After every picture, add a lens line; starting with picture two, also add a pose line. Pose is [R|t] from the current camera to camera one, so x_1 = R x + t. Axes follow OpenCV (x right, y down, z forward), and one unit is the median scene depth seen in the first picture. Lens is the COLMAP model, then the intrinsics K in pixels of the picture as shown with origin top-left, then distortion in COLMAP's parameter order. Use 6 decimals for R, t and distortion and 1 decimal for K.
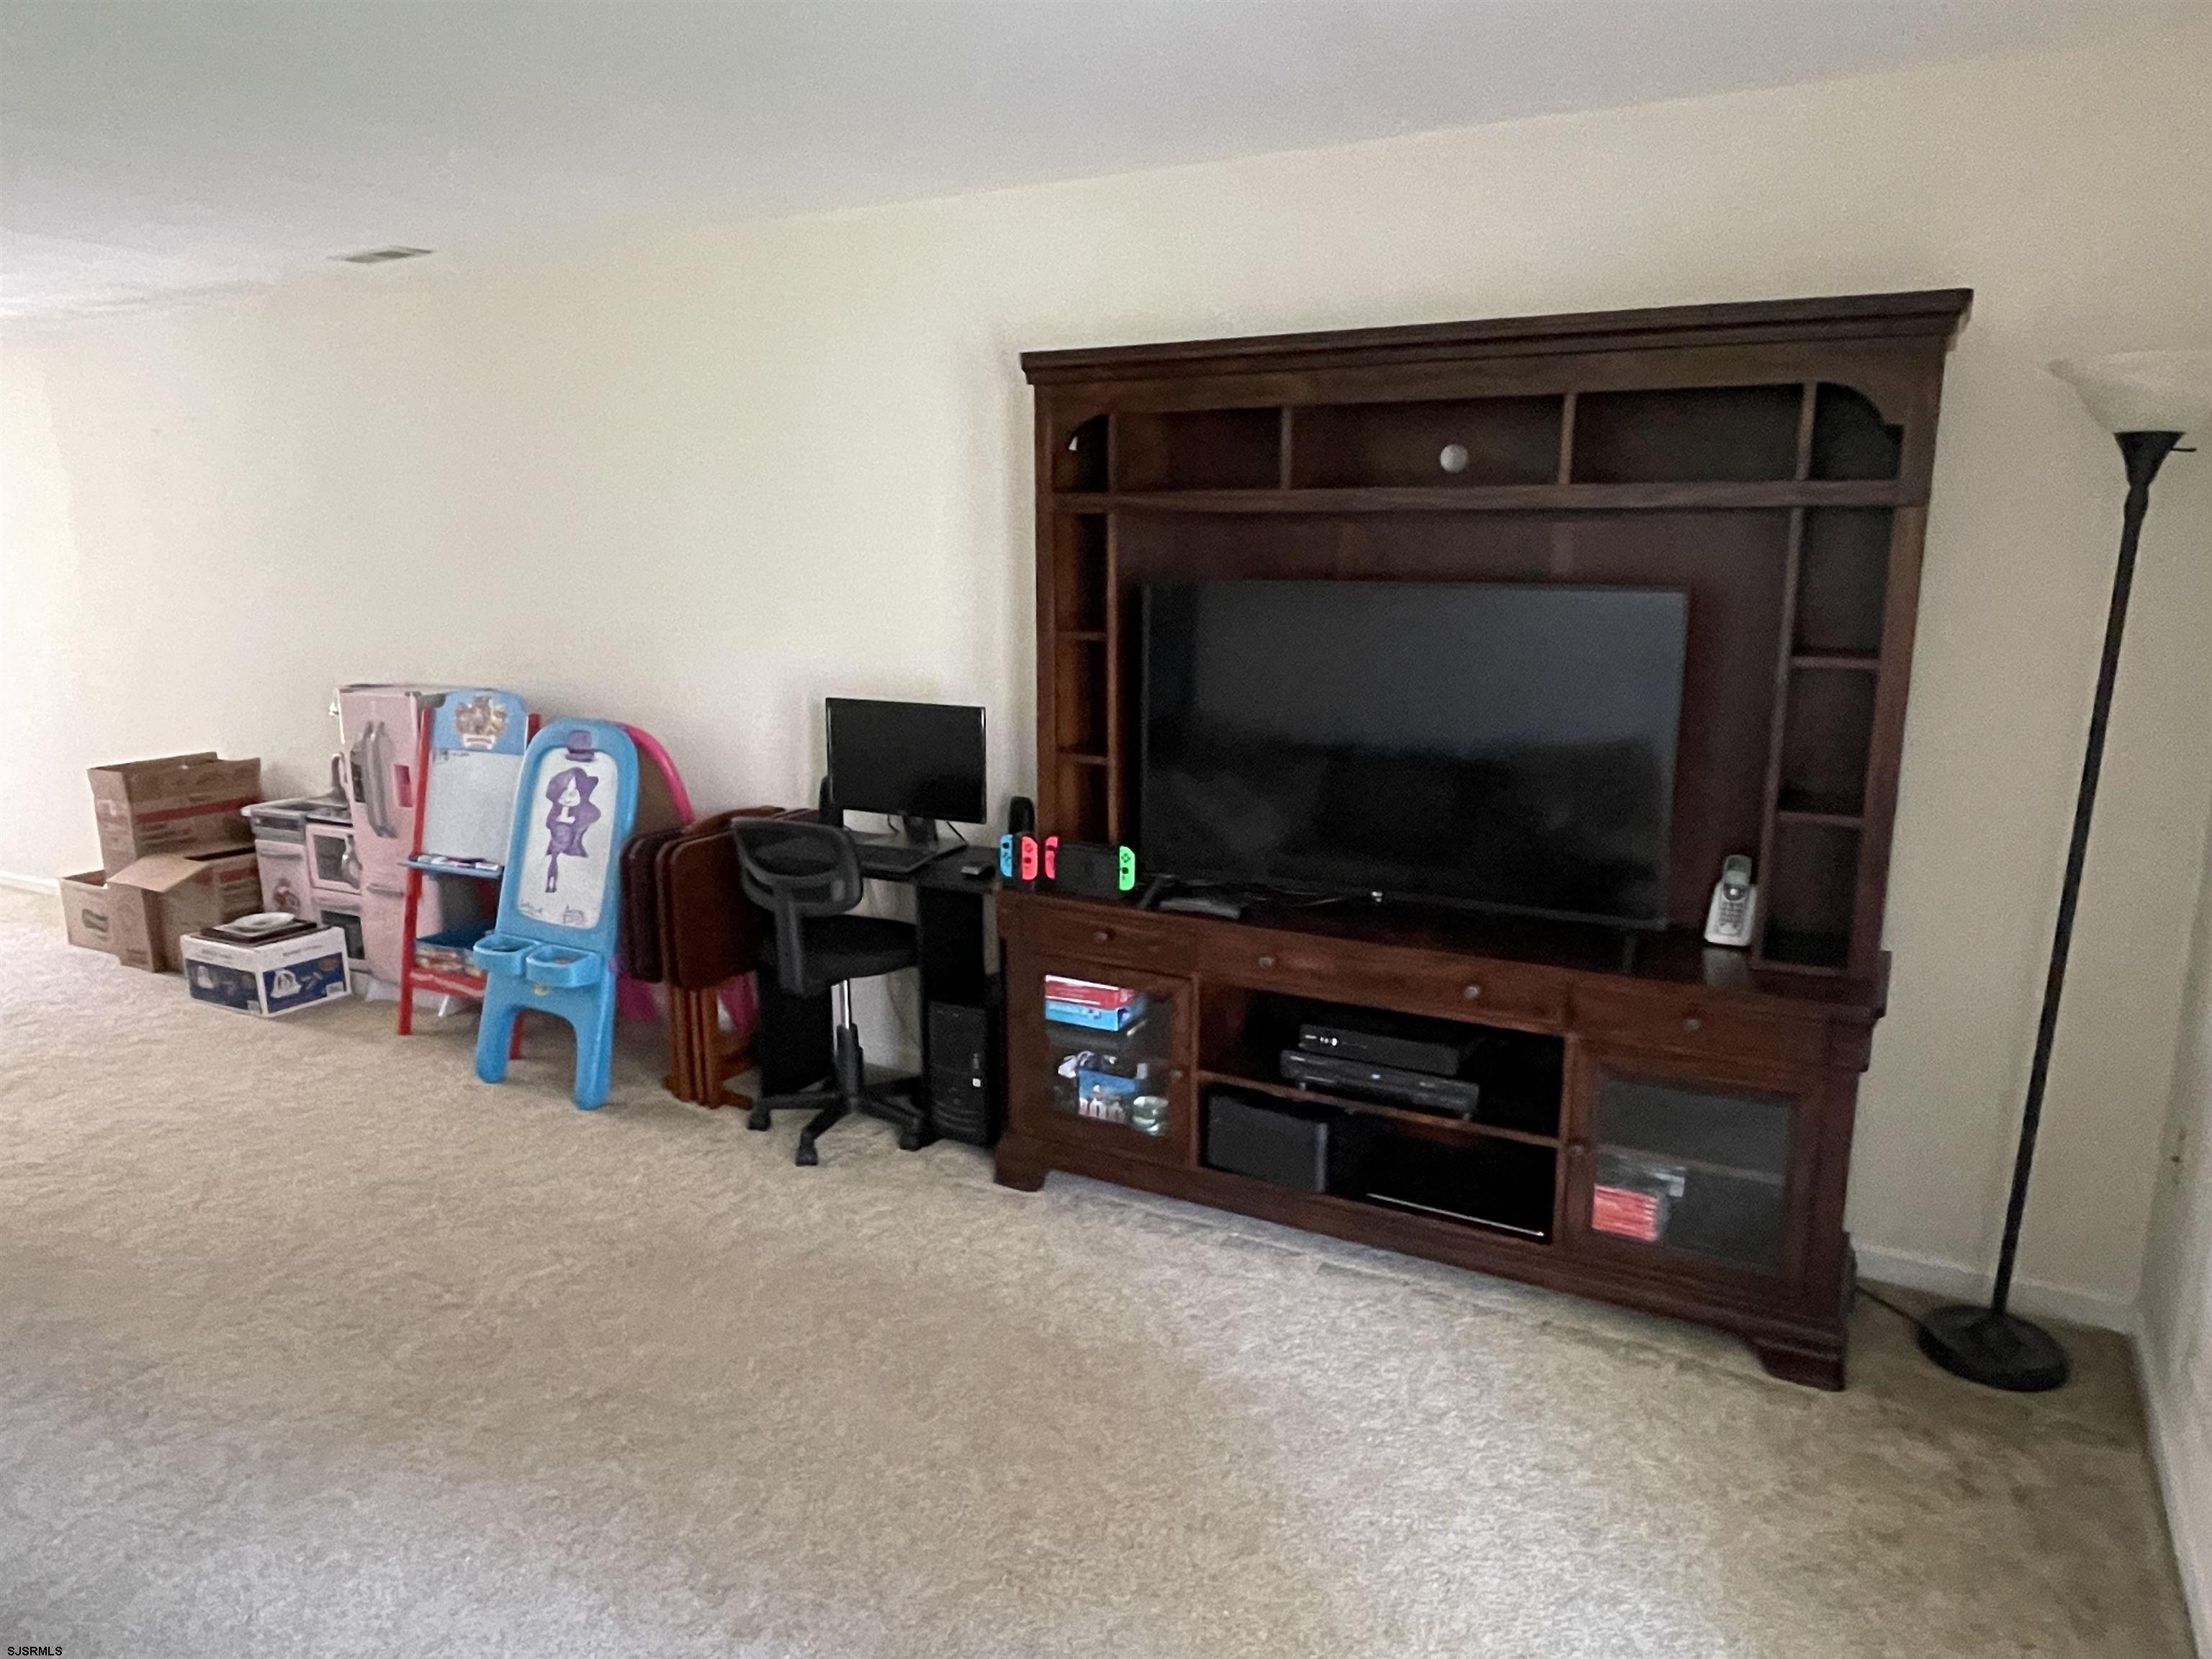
lens RADIAL K [[1448.7, 0, 1113.0], [0, 1448.7, 835.2], [0, 0, 1]] dist [-0.005363, -0.005583]
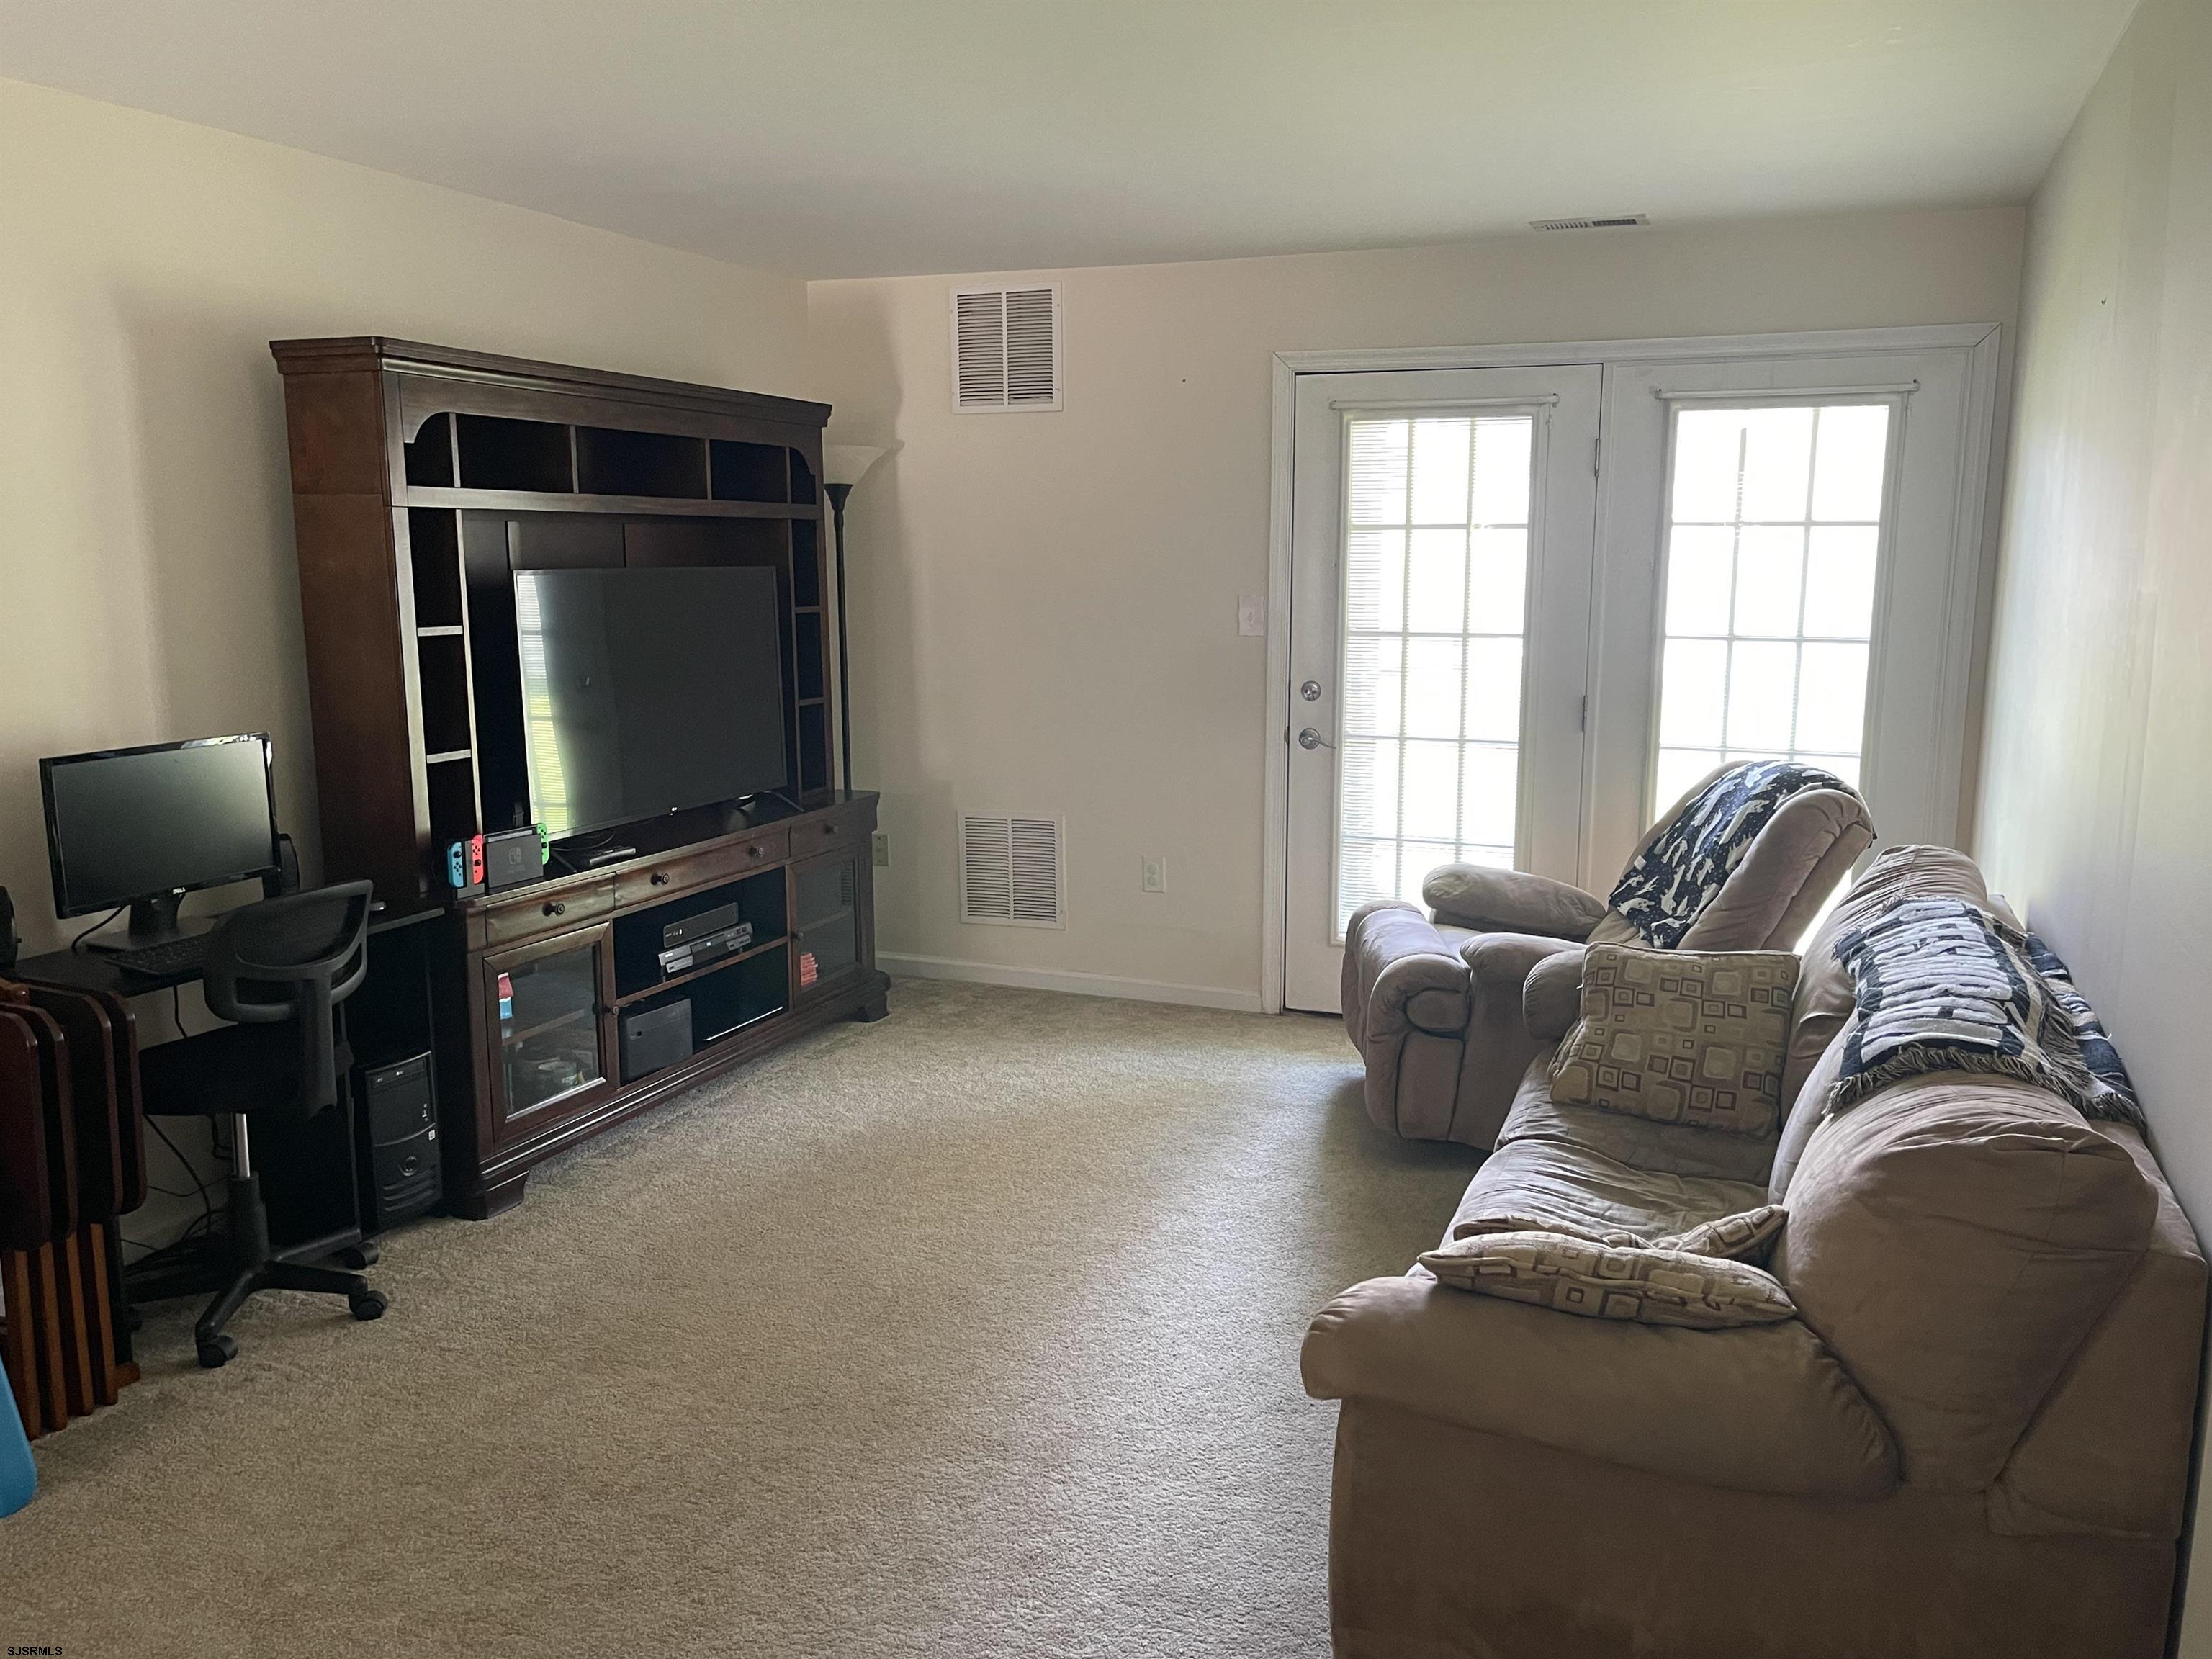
lens RADIAL K [[1711.9, 0, 1116.1], [0, 1711.9, 832.7], [0, 0, 1]] dist [0.061769, -0.076647]
pose [[-0.123837, -0.165427, 0.978416, -1.470451], [0.193238, 0.963109, 0.187297, -0.161719], [-0.973306, 0.212261, -0.087302, 0.808158]]
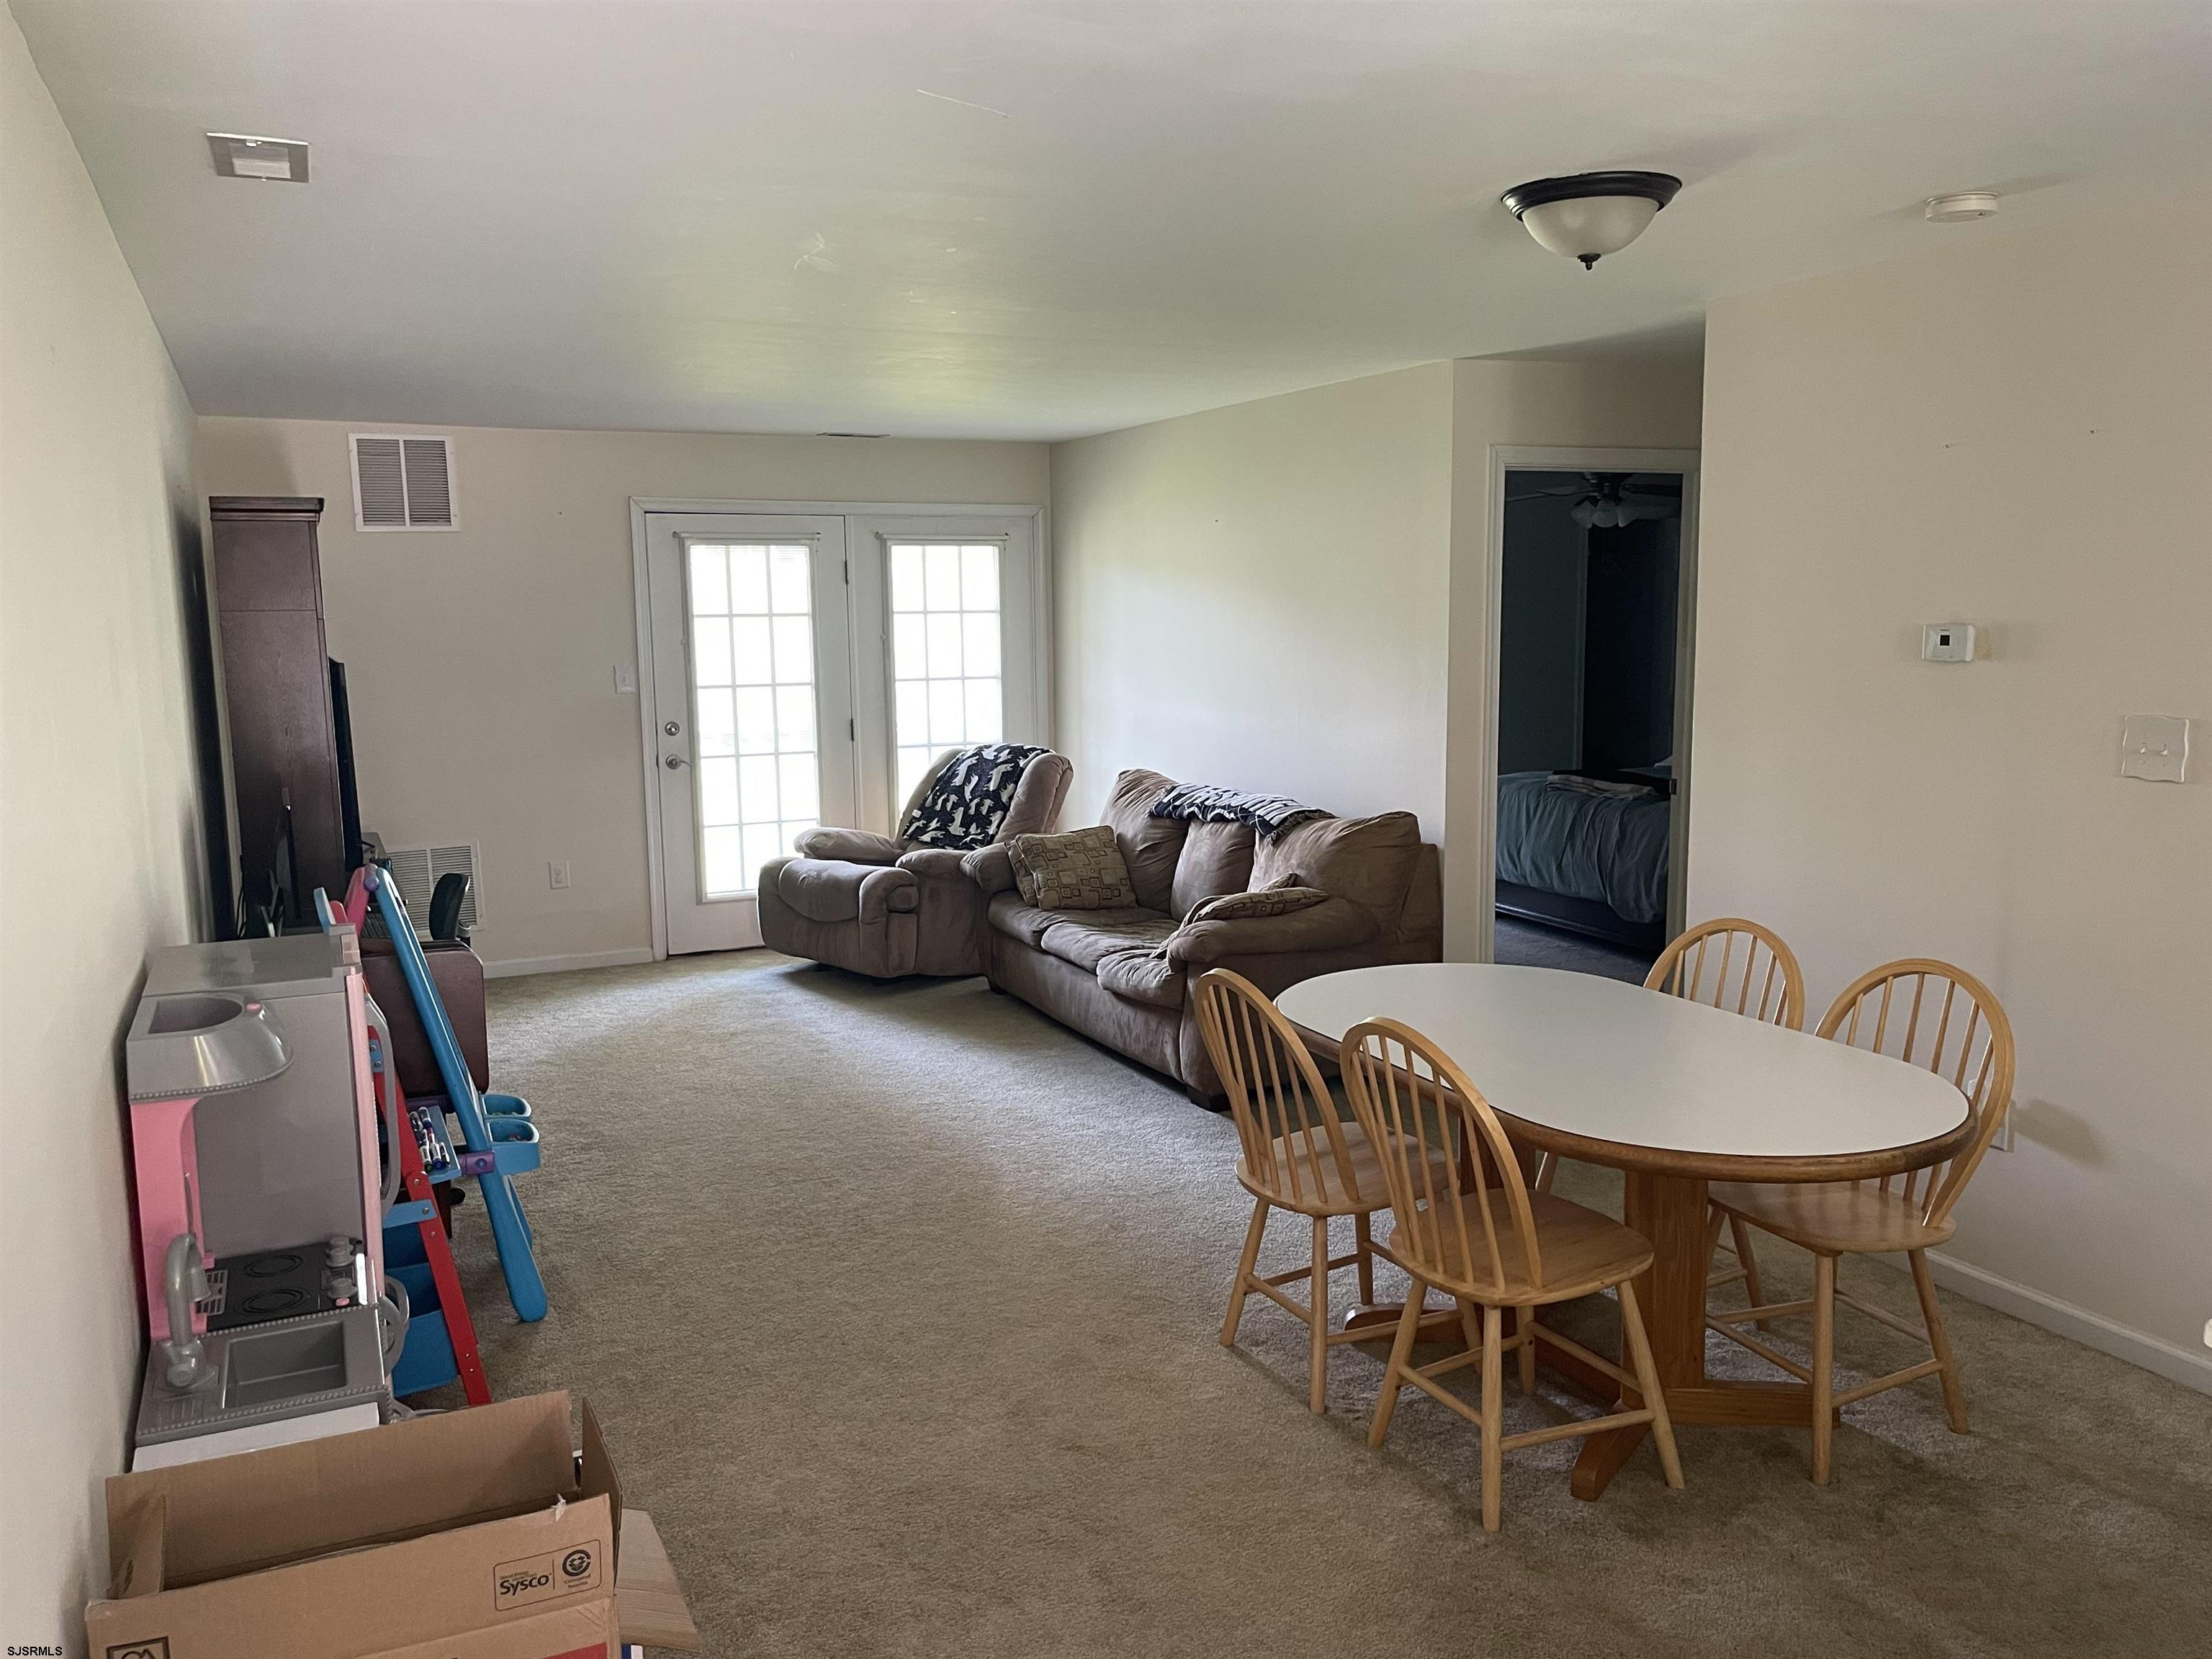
lens RADIAL K [[1711.9, 0, 1103.7], [0, 1711.9, 826.0], [0, 0, 1]] dist [0.061769, -0.076647]
pose [[-0.802996, -0.063834, 0.592556, -1.819706], [0.133488, 0.949724, 0.283205, -0.469404], [-0.580843, 0.306511, -0.754103, 2.183204]]
